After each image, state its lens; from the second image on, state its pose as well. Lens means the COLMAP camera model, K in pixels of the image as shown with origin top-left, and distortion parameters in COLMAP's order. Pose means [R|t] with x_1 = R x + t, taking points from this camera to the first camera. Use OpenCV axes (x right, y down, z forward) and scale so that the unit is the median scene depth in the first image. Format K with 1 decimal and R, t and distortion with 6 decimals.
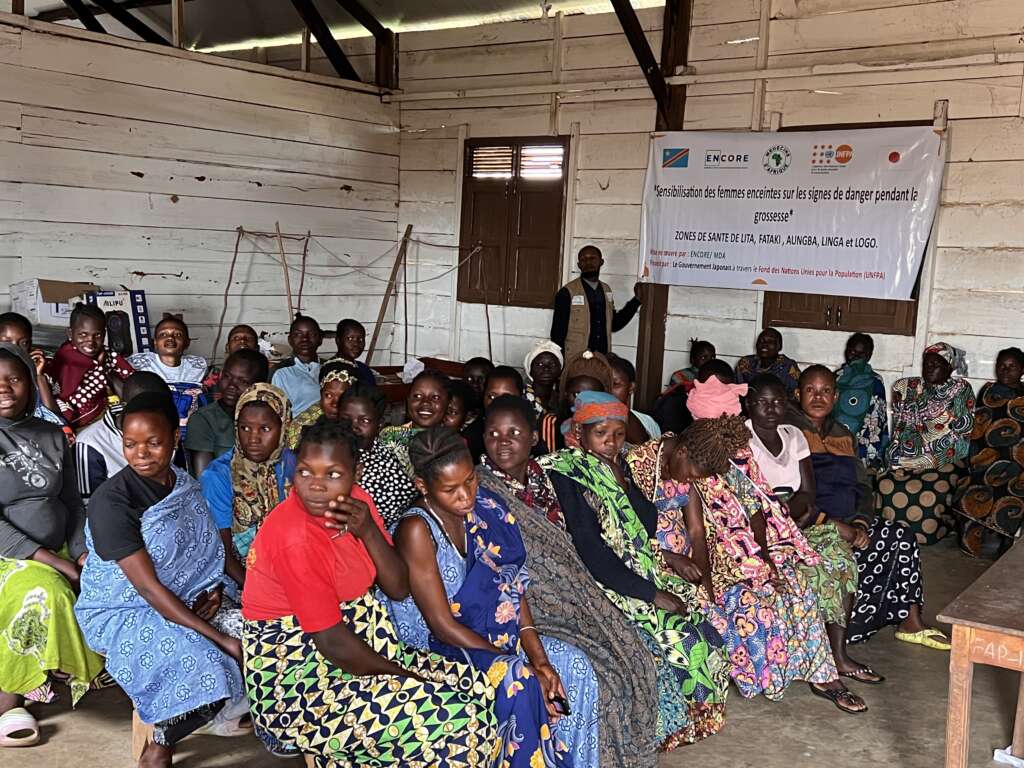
lens RADIAL K [[1176.6, 0, 510.8], [0, 1176.6, 380.7], [0, 0, 1]] dist [0.004203, 0.000000]
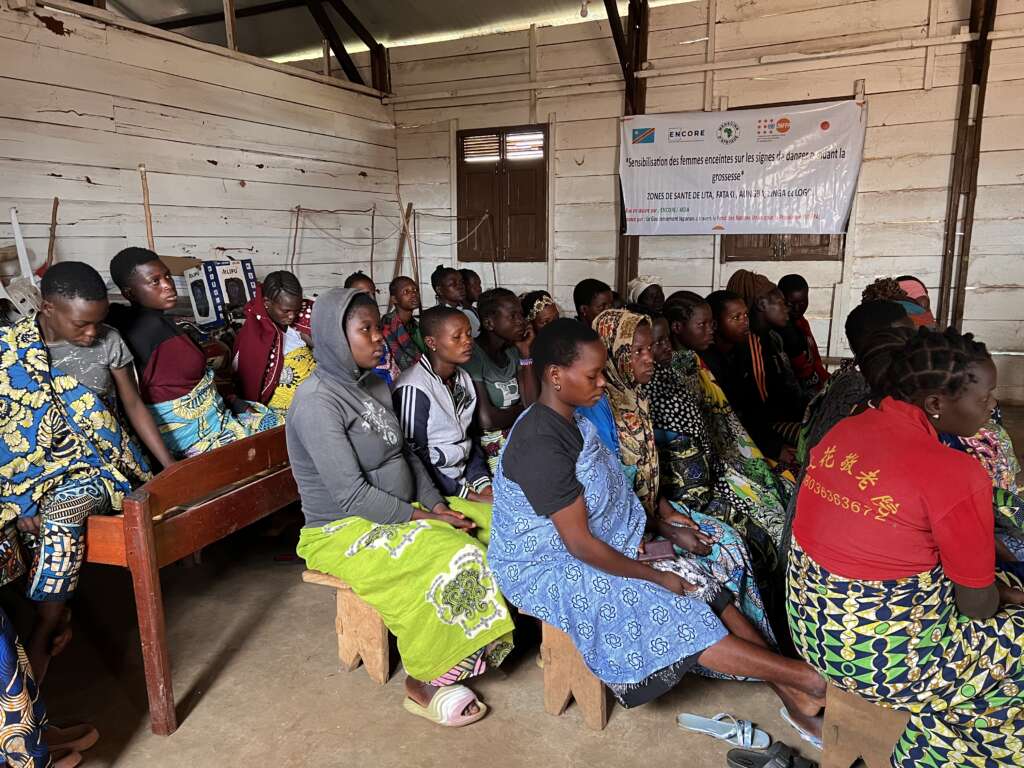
lens RADIAL K [[771.0, 0, 520.4], [0, 771.0, 386.6], [0, 0, 1]] dist [0.022758, -0.021479]
pose [[0.976207, -0.091526, 0.196578, -0.192989], [0.074628, 0.992983, 0.091731, -0.002214], [-0.203594, -0.074878, 0.976188, 0.175567]]
